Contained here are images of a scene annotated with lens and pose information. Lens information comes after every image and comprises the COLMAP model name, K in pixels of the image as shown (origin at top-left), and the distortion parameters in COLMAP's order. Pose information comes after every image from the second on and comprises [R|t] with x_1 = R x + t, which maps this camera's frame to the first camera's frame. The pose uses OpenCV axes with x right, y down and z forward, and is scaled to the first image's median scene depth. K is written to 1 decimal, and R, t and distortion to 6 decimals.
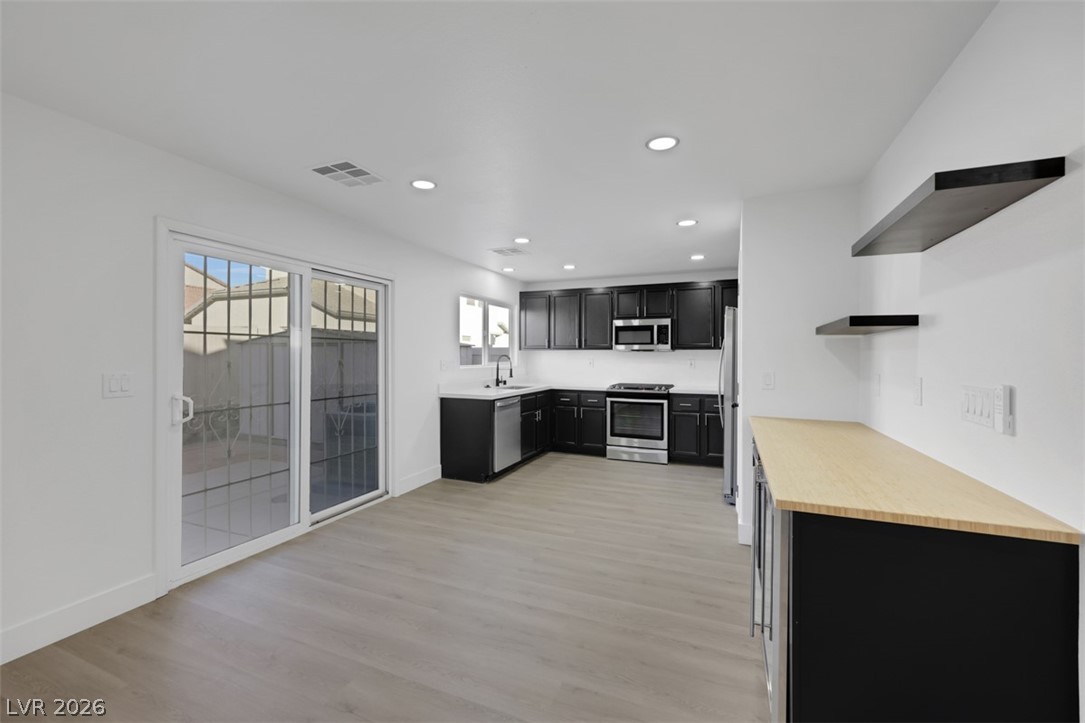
lens RADIAL K [[446.8, 0, 541.2], [0, 446.8, 358.3], [0, 0, 1]] dist [0.000489, 0.000081]
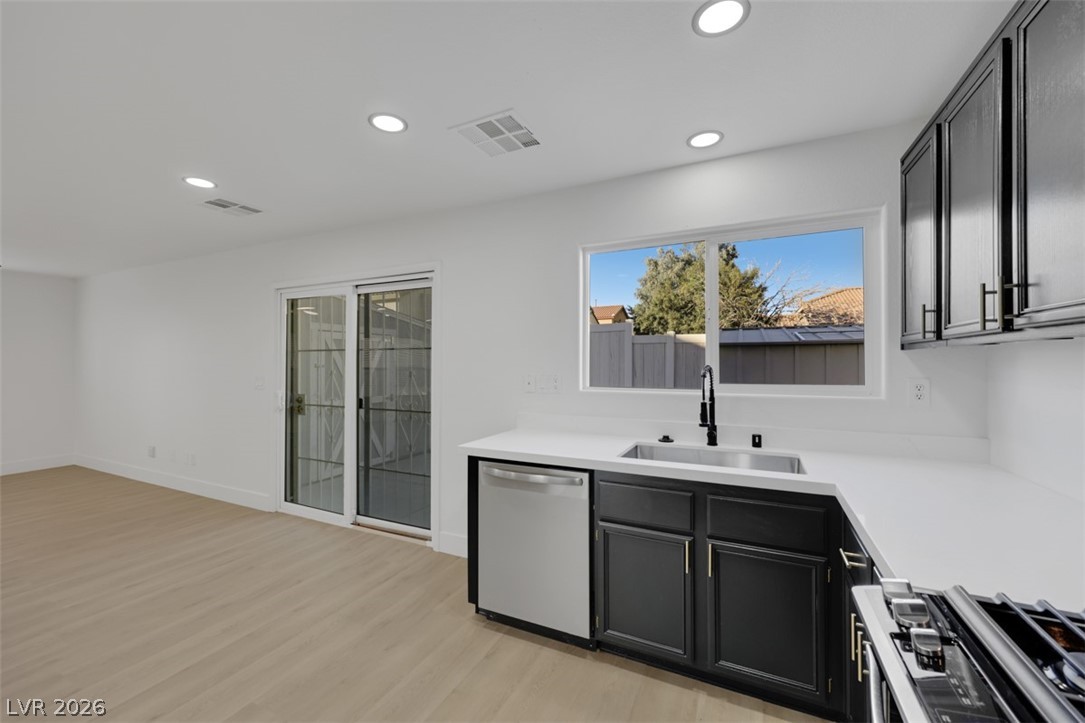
lens RADIAL K [[436.9, 0, 535.1], [0, 436.9, 361.6], [0, 0, 1]] dist [0.001088, -0.000008]
pose [[-0.055853, -0.004854, -0.998427, 0.317694], [-0.004931, 0.999977, -0.004586, -0.009329], [0.998427, 0.004667, -0.055875, 0.922815]]
